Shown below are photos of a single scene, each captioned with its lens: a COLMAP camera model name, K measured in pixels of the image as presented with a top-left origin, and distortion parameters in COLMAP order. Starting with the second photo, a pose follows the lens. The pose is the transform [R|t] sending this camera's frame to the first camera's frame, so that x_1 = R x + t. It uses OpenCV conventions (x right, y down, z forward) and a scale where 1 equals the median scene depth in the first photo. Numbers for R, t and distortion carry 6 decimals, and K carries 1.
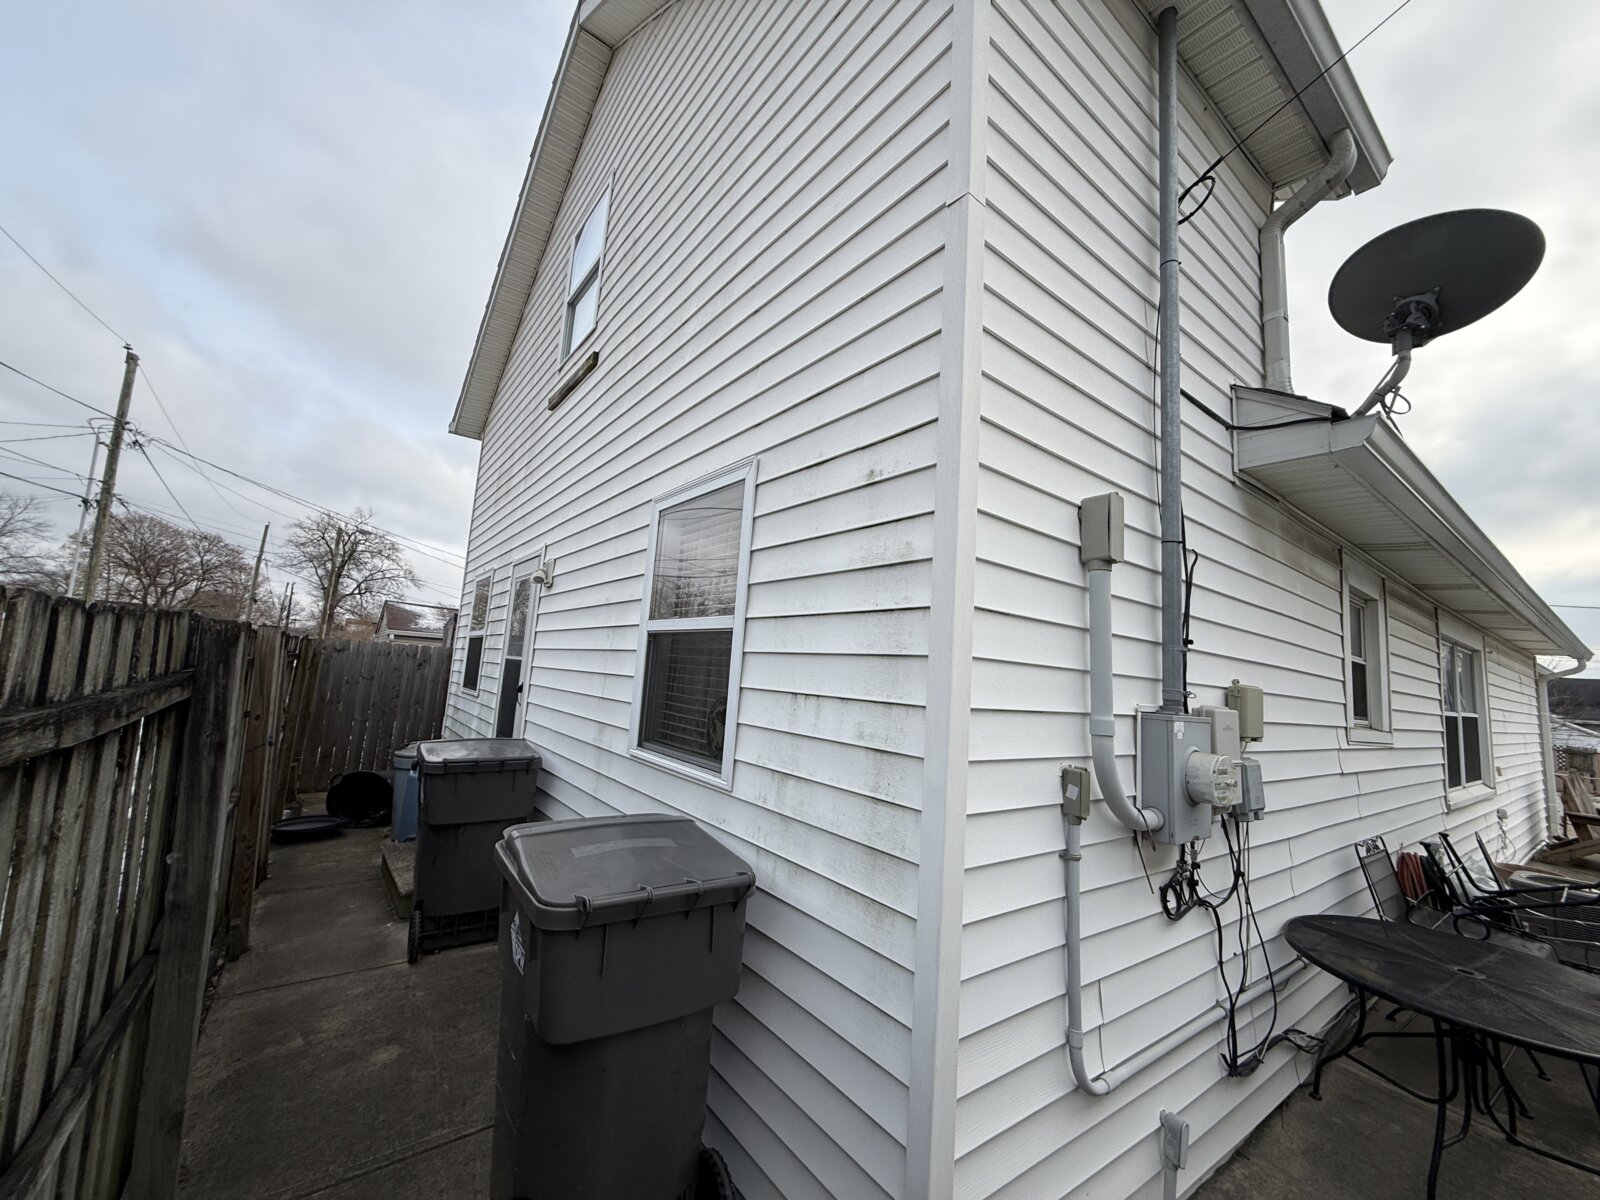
lens RADIAL K [[634.2, 0, 800.3], [0, 634.2, 595.7], [0, 0, 1]] dist [0.000844, -0.000108]
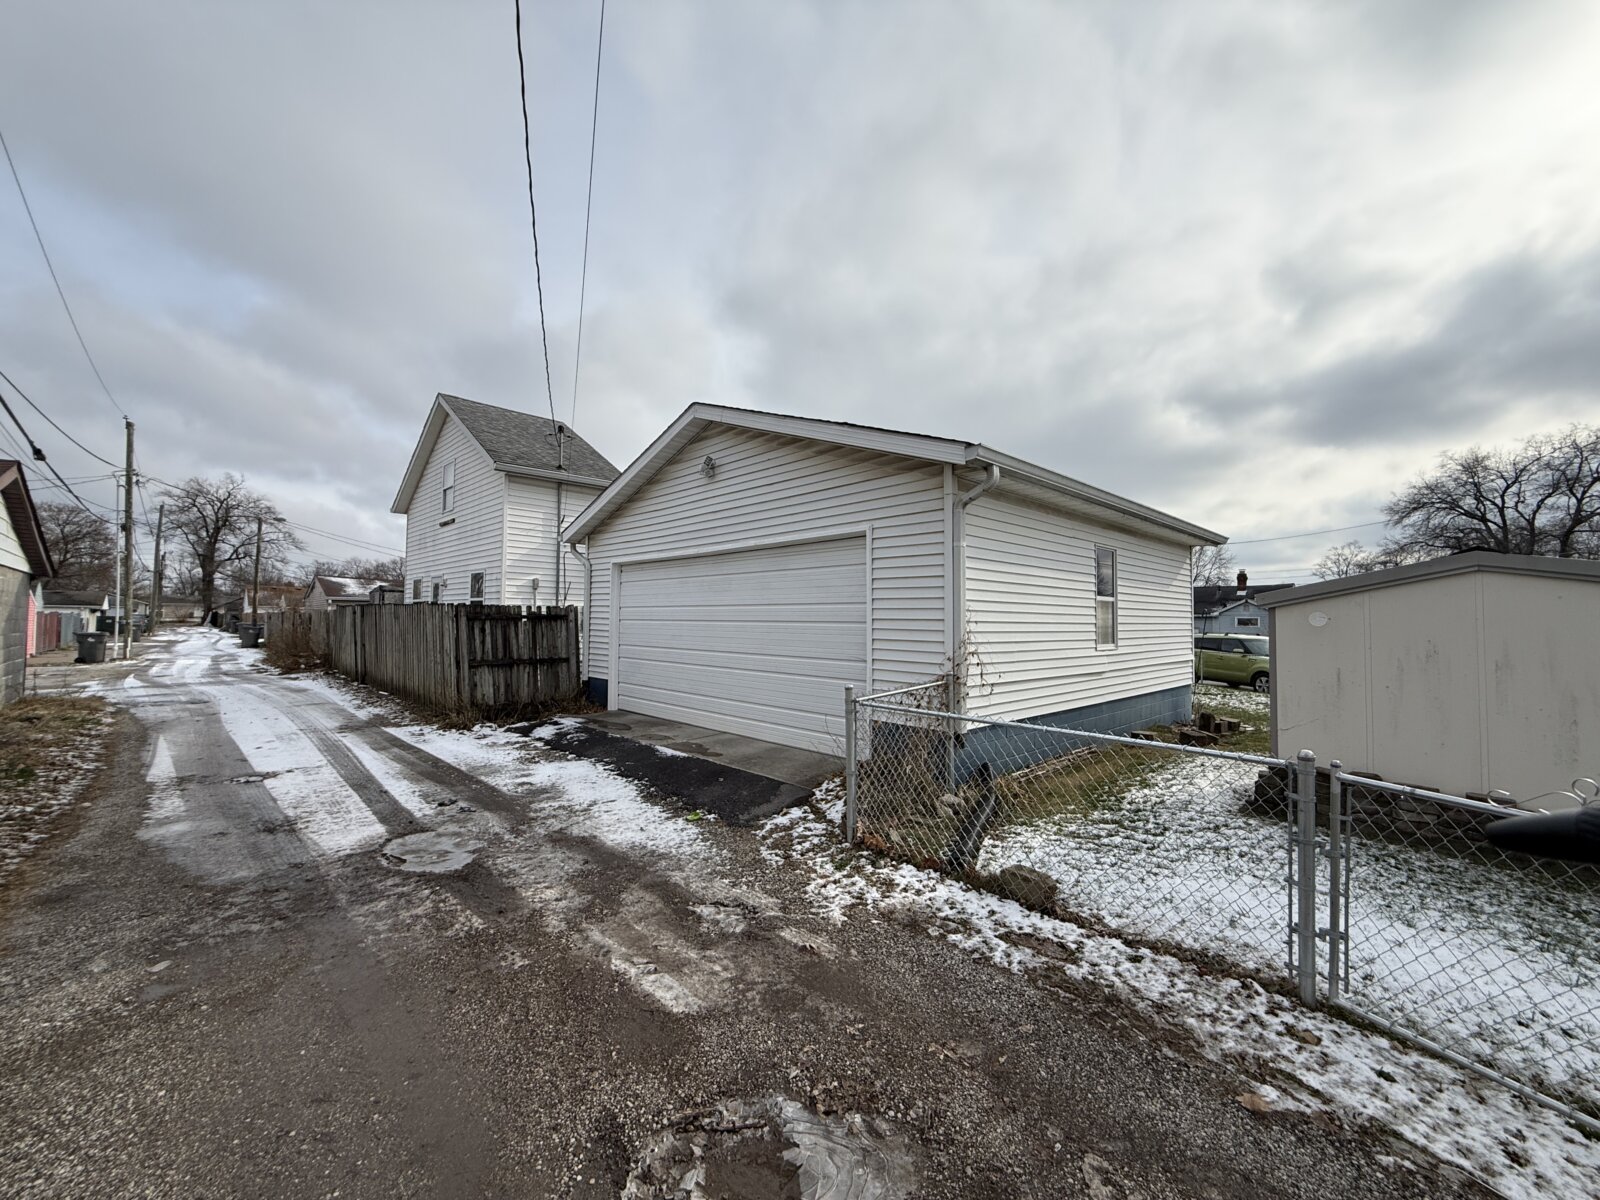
lens RADIAL K [[634.2, 0, 800.3], [0, 634.2, 595.7], [0, 0, 1]] dist [0.000844, -0.000108]
pose [[0.989343, -0.049463, 0.136942, 0.052548], [0.036077, 0.994477, 0.098556, -0.012186], [-0.141060, -0.092566, 0.985664, -0.135690]]
